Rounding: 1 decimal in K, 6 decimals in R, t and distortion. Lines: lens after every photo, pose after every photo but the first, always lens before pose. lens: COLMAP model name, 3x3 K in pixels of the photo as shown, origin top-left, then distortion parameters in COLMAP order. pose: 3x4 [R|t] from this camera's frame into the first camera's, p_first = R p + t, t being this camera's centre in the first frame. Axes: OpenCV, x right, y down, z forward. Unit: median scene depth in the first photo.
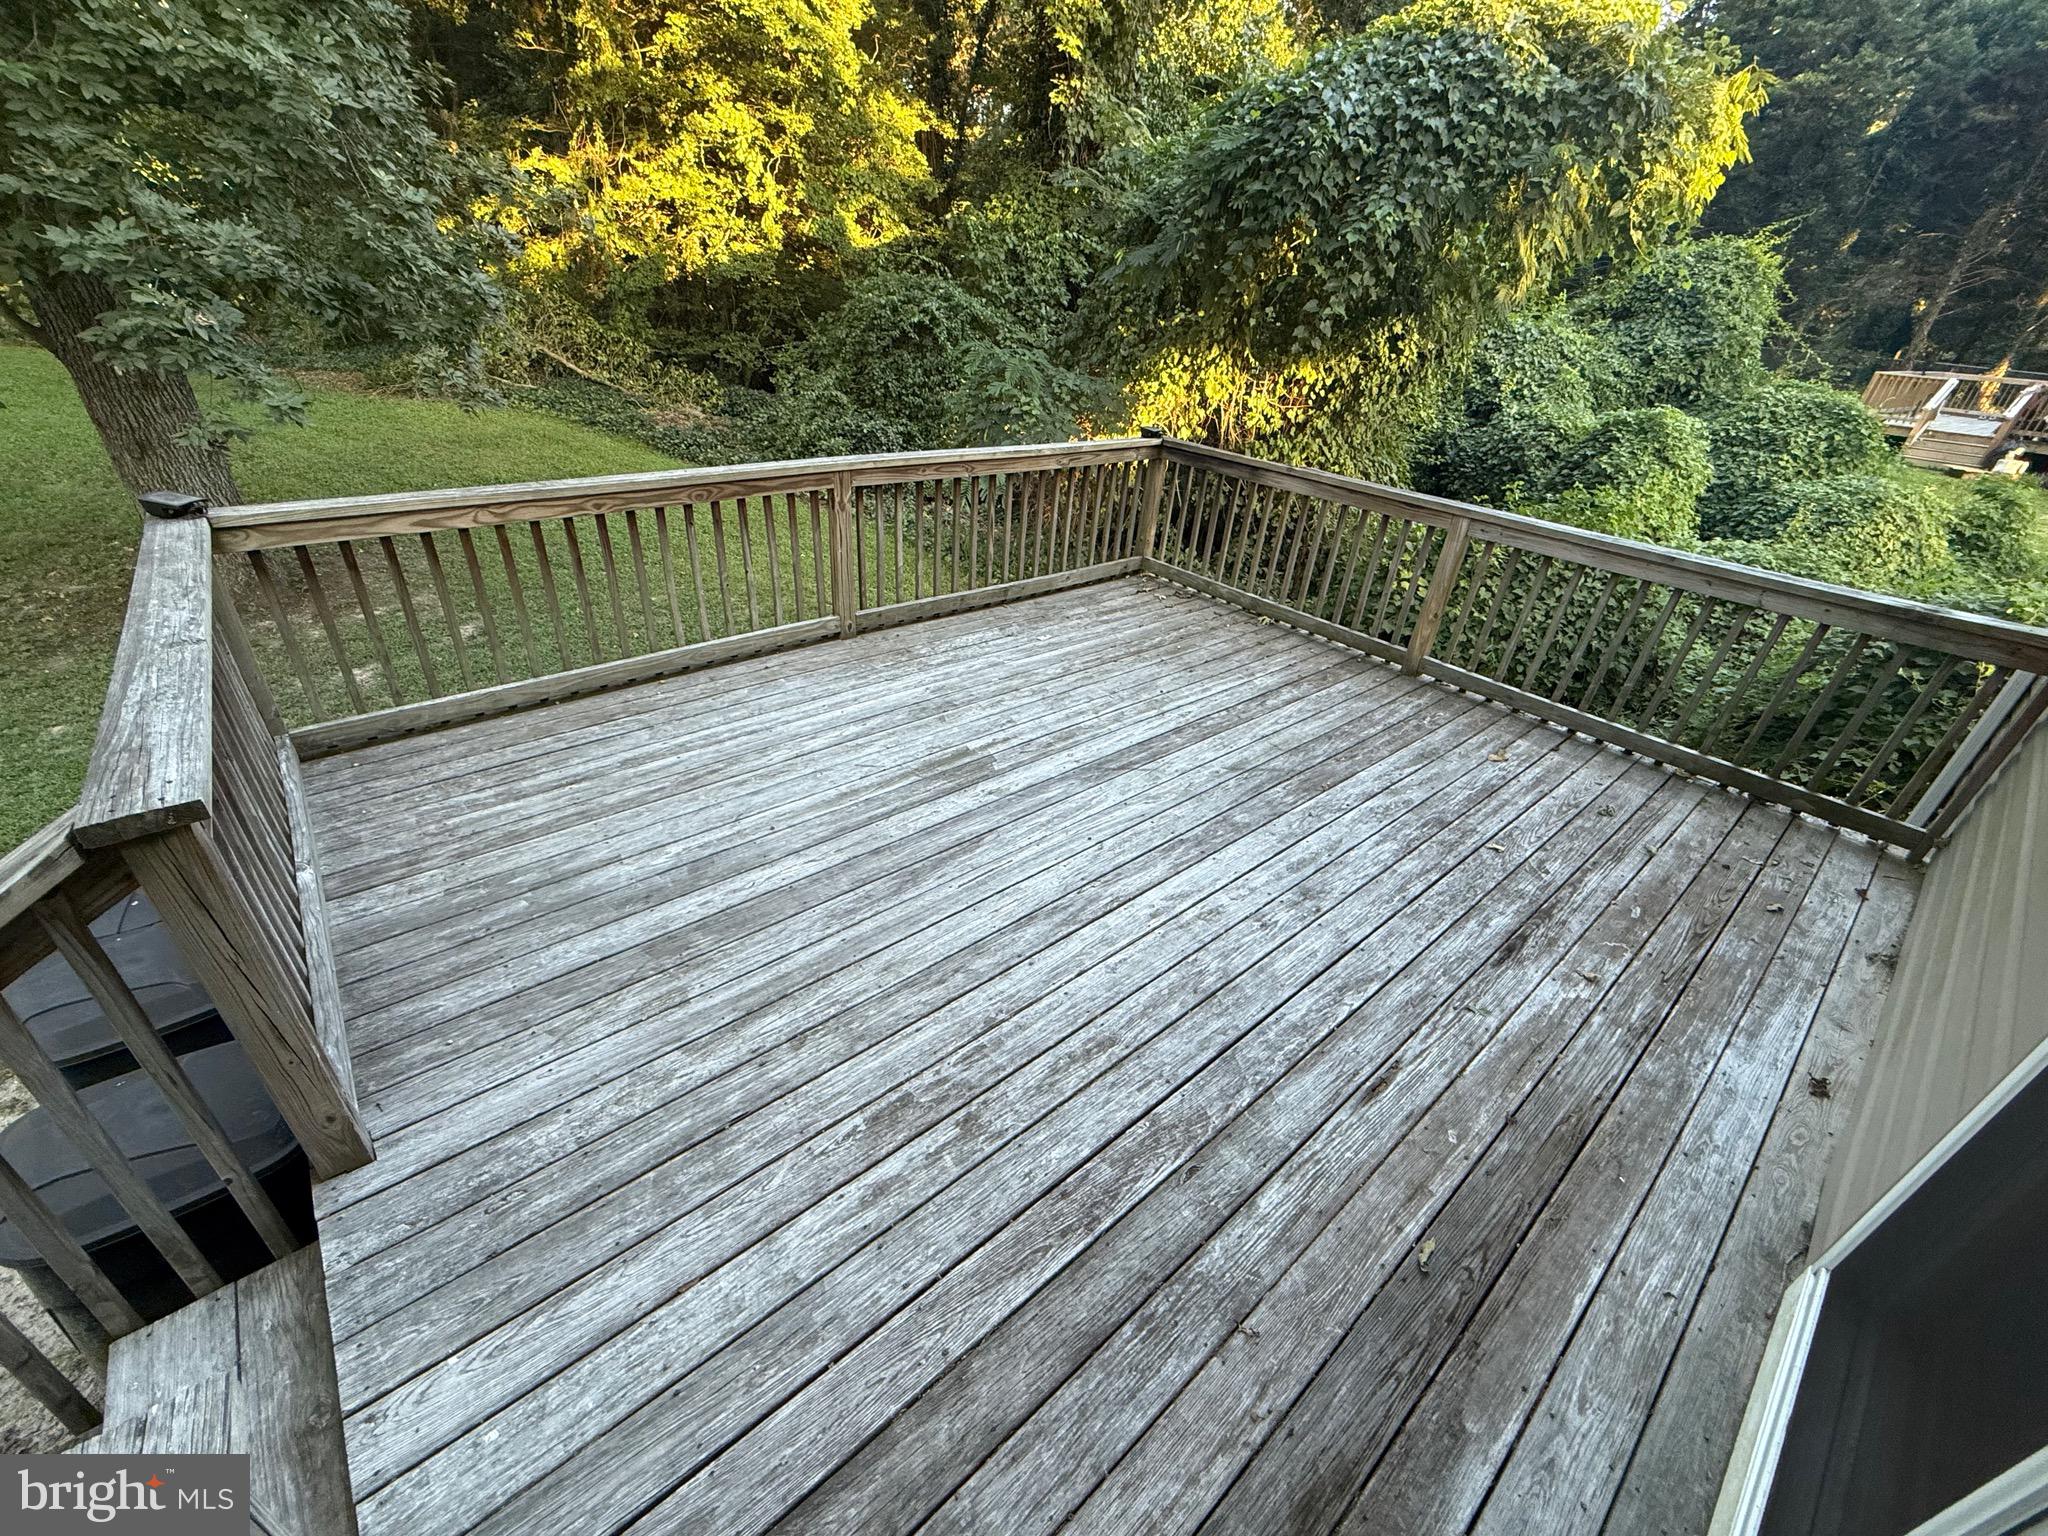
lens RADIAL K [[812.6, 0, 1017.8], [0, 812.6, 768.6], [0, 0, 1]] dist [-0.001351, -0.000066]
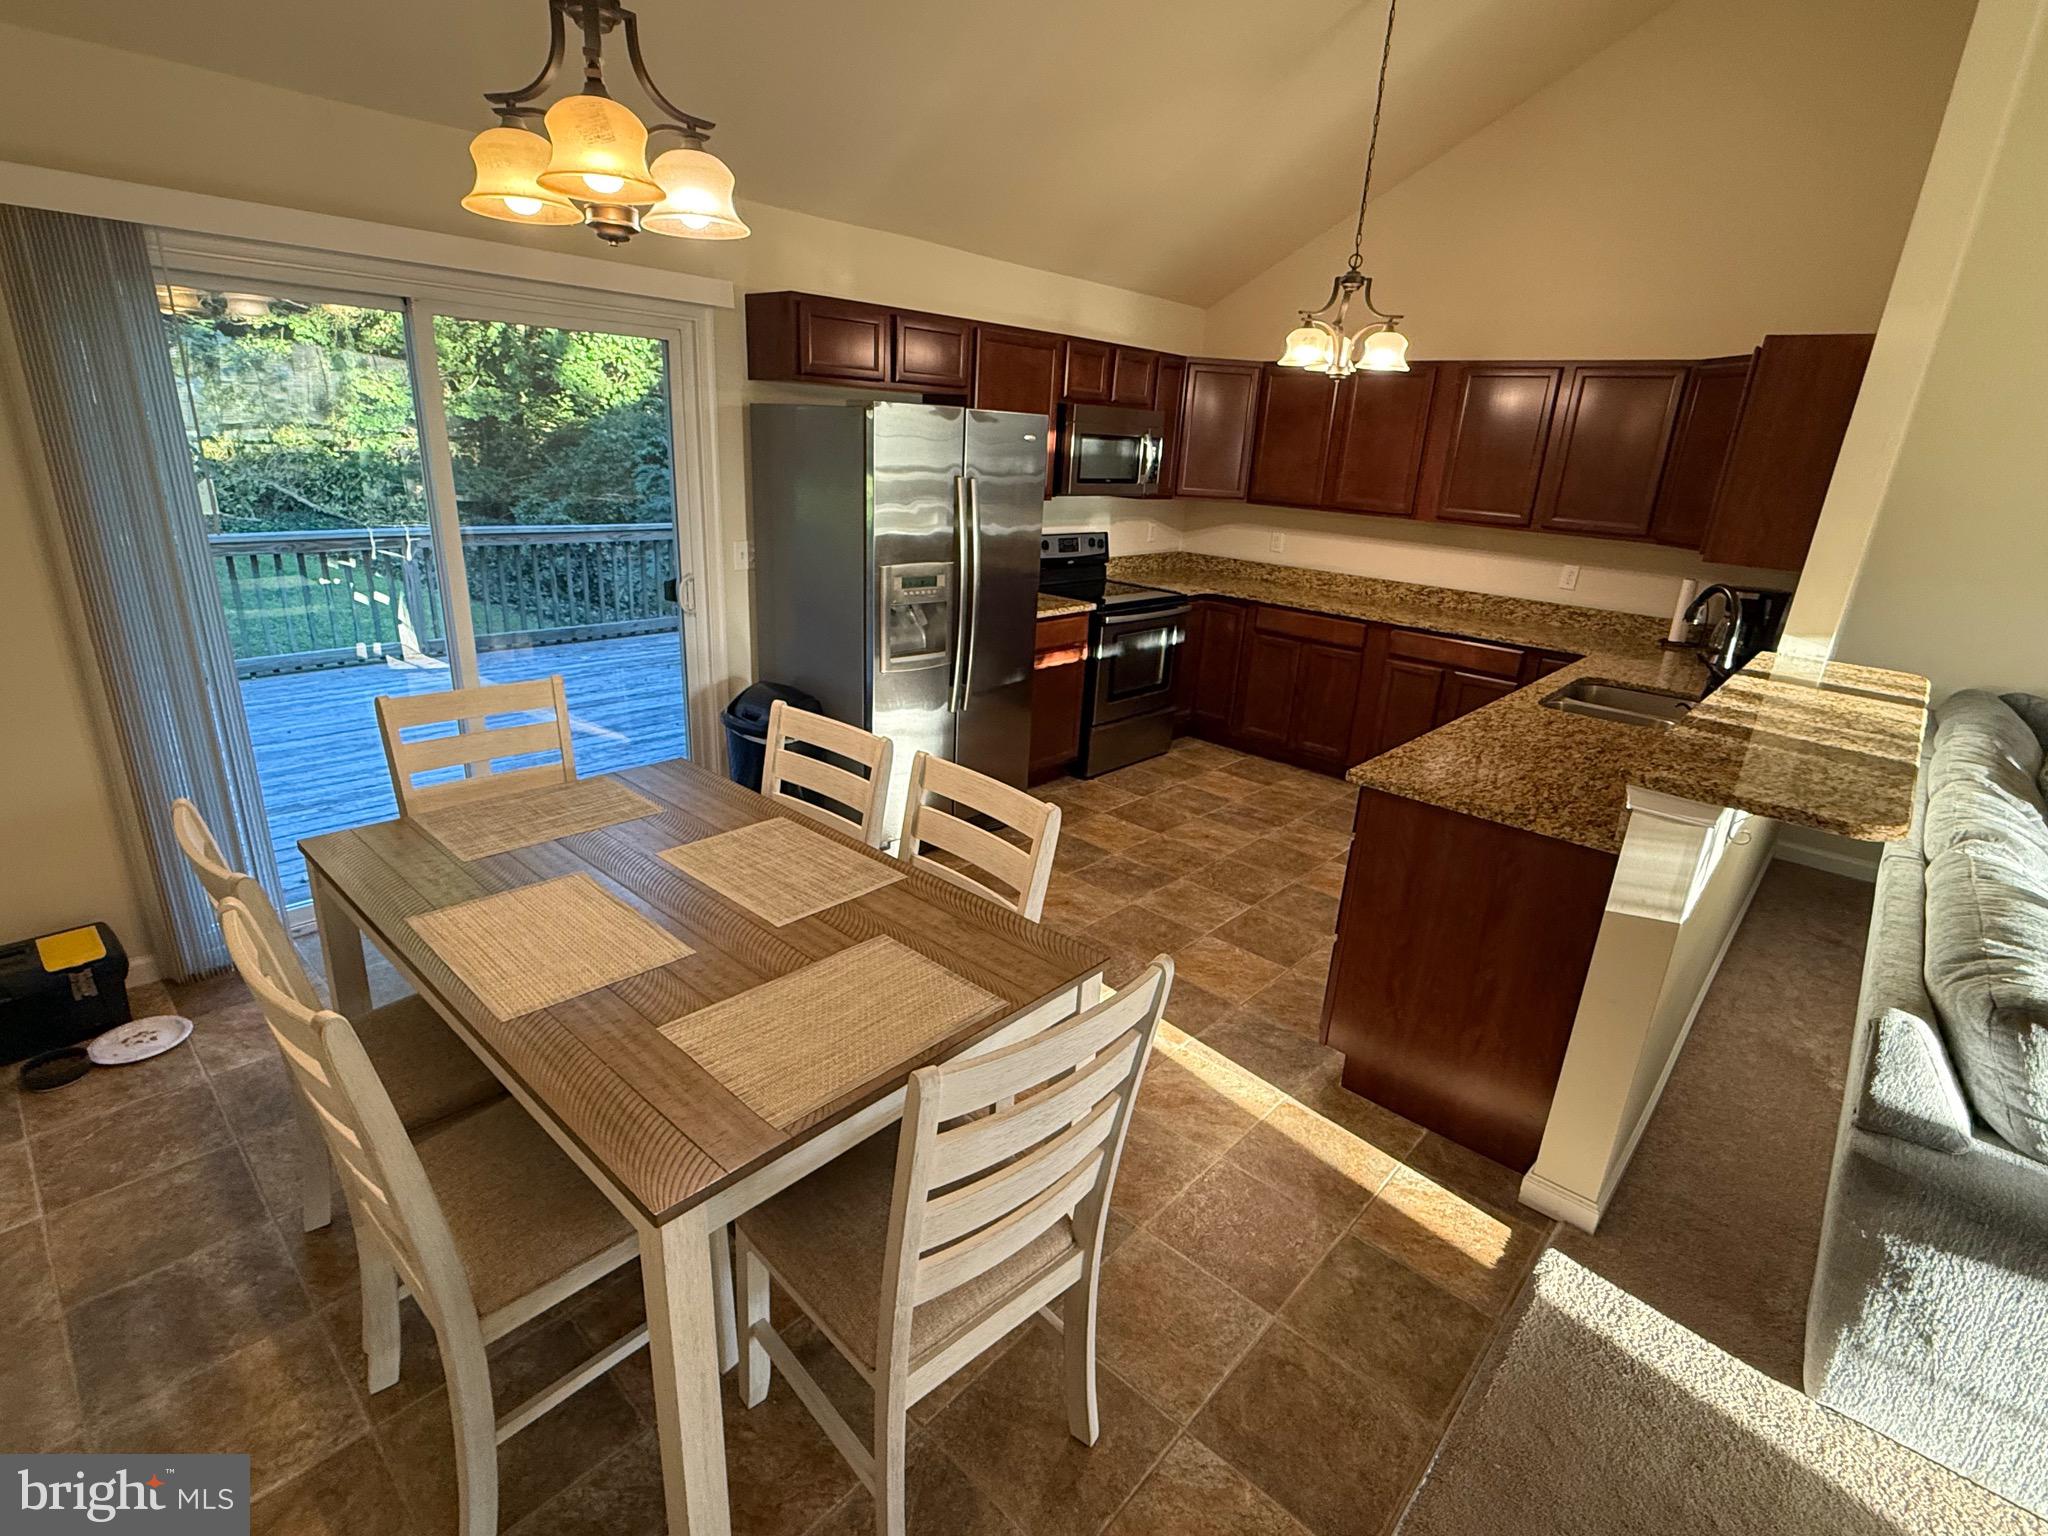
lens RADIAL K [[971.5, 0, 1024.0], [0, 971.5, 768.0], [0, 0, 1]] dist [-0.000189, -0.000525]
pose [[0.991607, -0.049156, 0.119579, 0.771236], [0.071689, 0.978746, -0.192137, 0.532312], [-0.107592, 0.199097, 0.974056, -0.848596]]
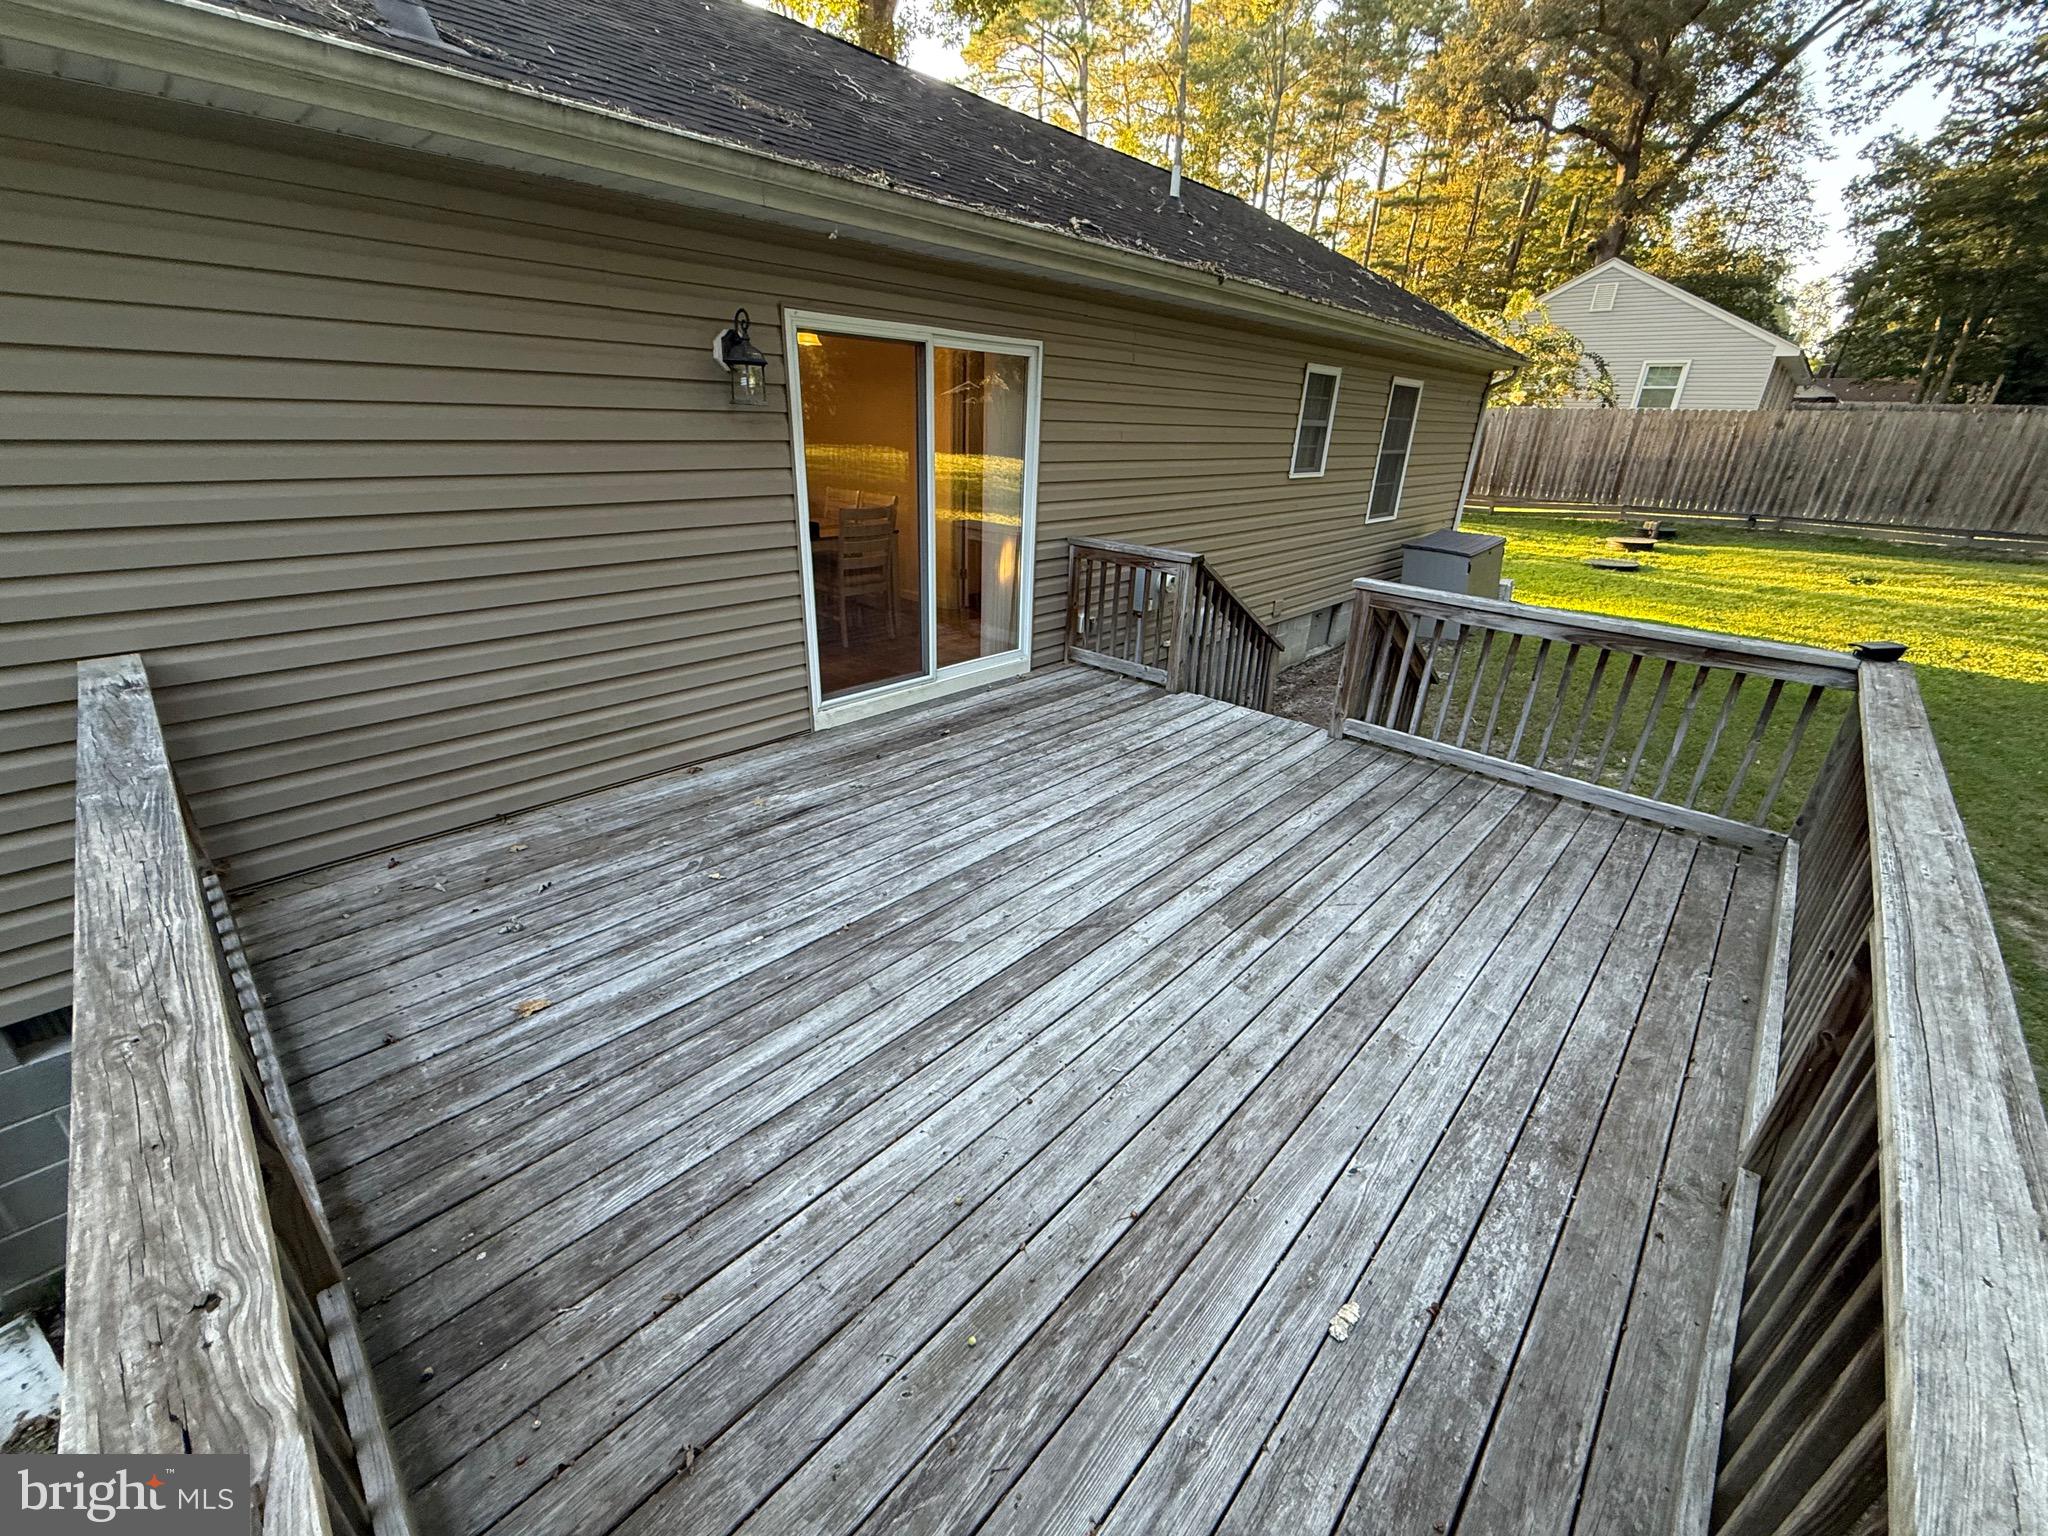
lens RADIAL K [[812.6, 0, 1017.8], [0, 812.6, 768.6], [0, 0, 1]] dist [-0.001351, -0.000066]
pose [[-0.989559, -0.038726, -0.138826, 0.334812], [-0.134999, 0.586376, 0.798710, -0.810569], [0.050473, 0.809113, -0.585482, 1.418415]]
